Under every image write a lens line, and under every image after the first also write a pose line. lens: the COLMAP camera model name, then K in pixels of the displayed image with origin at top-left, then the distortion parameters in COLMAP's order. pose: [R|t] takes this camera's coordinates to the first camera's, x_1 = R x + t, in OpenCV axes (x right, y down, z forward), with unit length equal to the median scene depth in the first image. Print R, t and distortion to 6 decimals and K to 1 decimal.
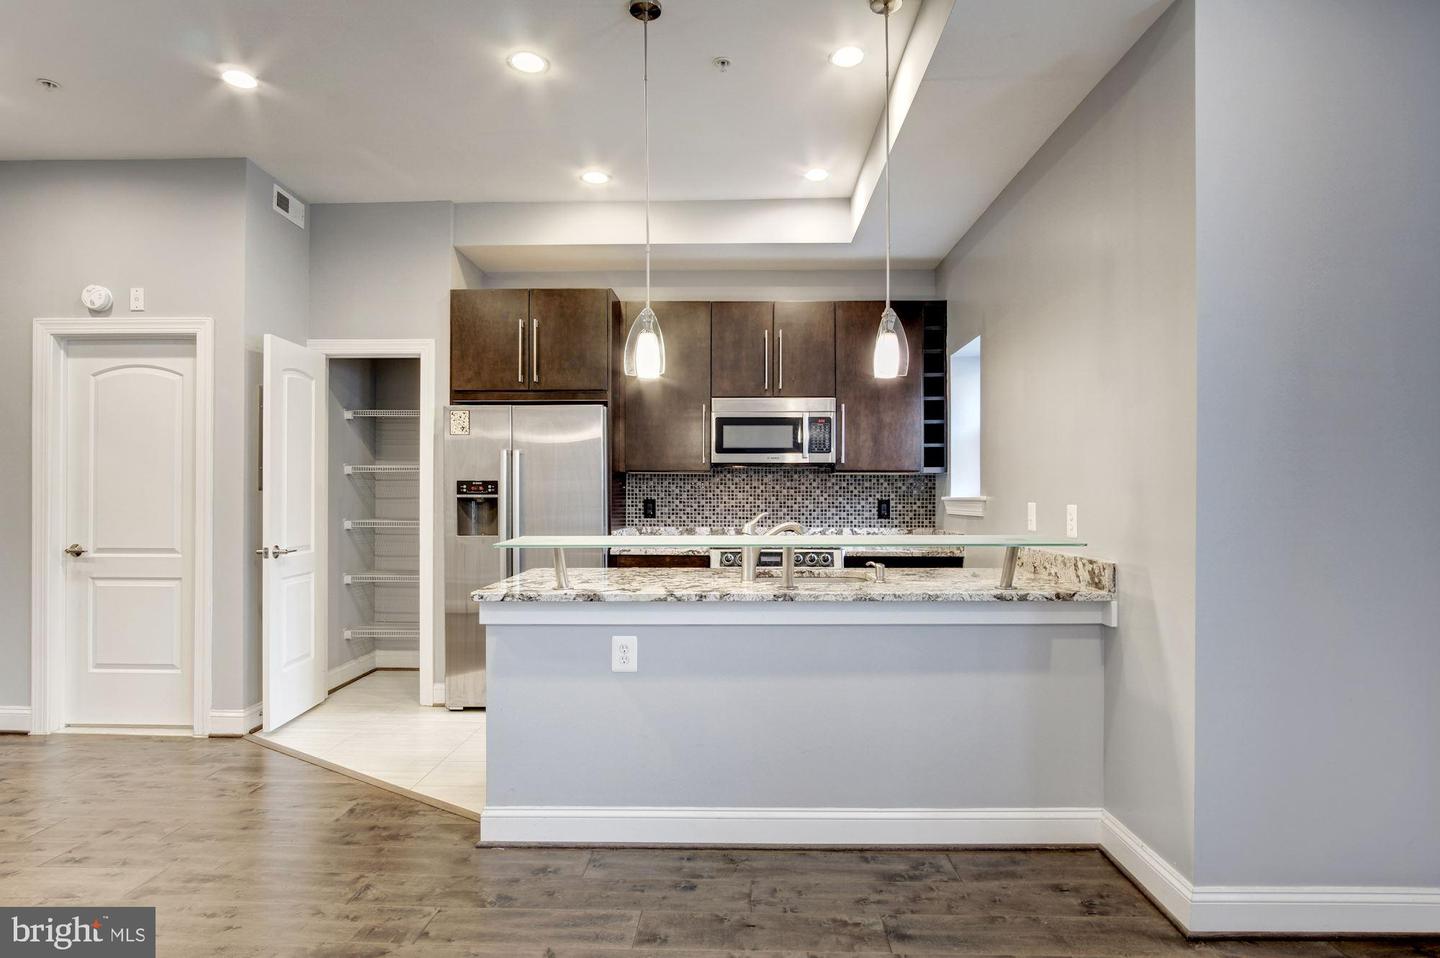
lens RADIAL K [[776.5, 0, 696.3], [0, 776.5, 488.7], [0, 0, 1]] dist [-0.014355, 0.001516]
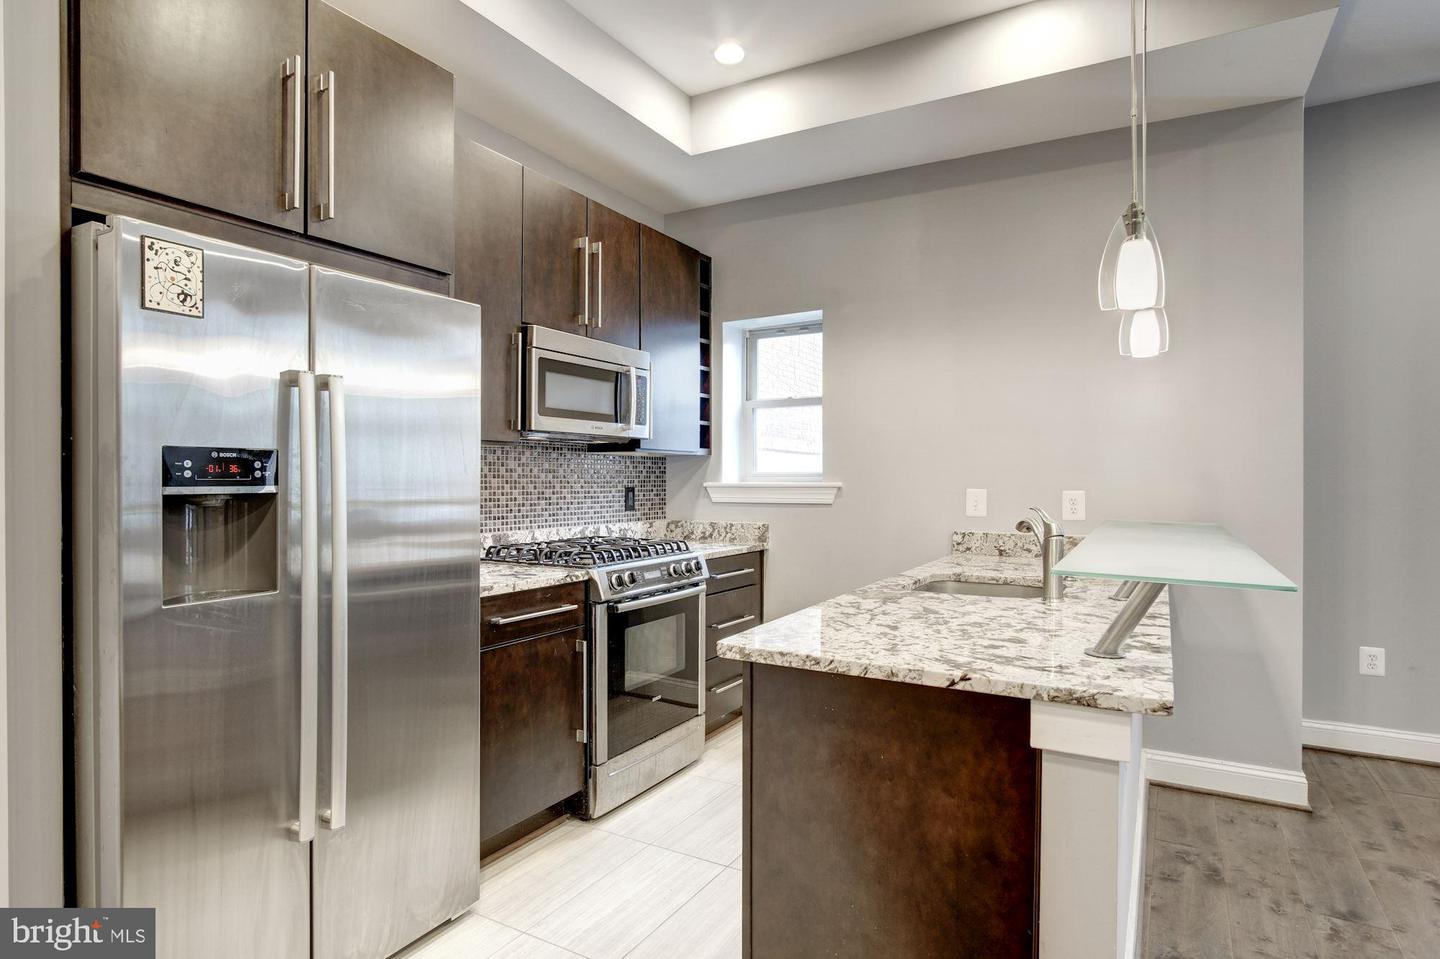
lens RADIAL K [[822.1, 0, 656.0], [0, 822.1, 482.1], [0, 0, 1]] dist [0.000613, 0.000820]
pose [[0.449196, -0.006244, 0.893411, -0.541066], [-0.007090, 0.999919, 0.010553, 0.000309], [-0.893405, -0.011075, 0.449115, 0.648620]]
